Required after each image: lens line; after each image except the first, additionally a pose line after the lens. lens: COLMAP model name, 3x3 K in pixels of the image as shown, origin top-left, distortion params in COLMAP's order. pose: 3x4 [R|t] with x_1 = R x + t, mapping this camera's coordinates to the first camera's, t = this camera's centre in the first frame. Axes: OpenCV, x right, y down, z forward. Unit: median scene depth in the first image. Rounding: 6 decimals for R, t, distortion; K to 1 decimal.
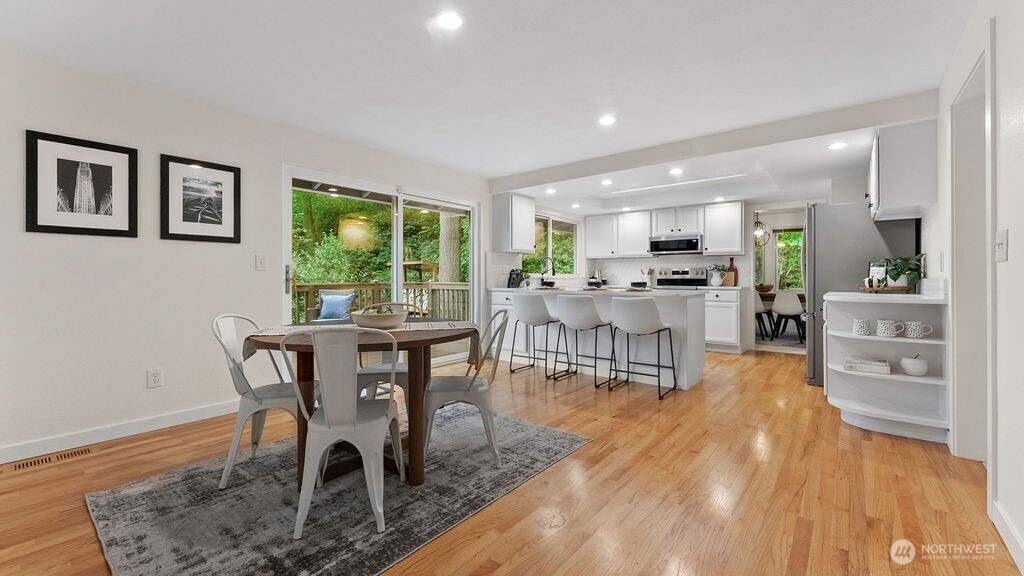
lens RADIAL K [[422.4, 0, 505.7], [0, 422.4, 279.4], [0, 0, 1]] dist [0.000410, -0.000058]
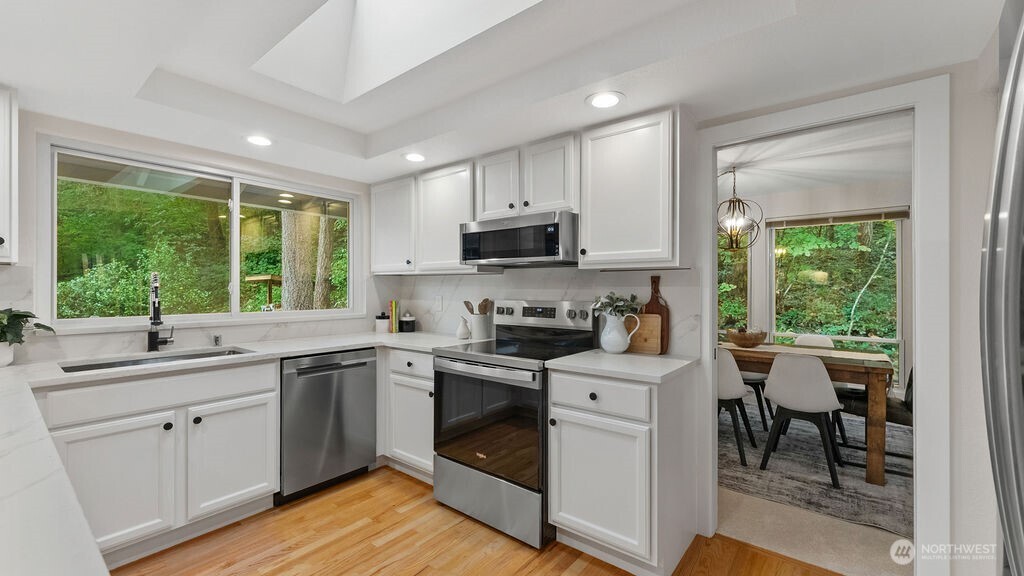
lens RADIAL K [[417.3, 0, 512.0], [0, 417.3, 288.0], [0, 0, 1]] dist [0.000562, 0.000021]
pose [[0.999867, 0.001248, 0.016276, 0.396483], [-0.001131, 0.999974, -0.007176, -0.037434], [-0.016284, 0.007156, 0.999842, 0.626085]]
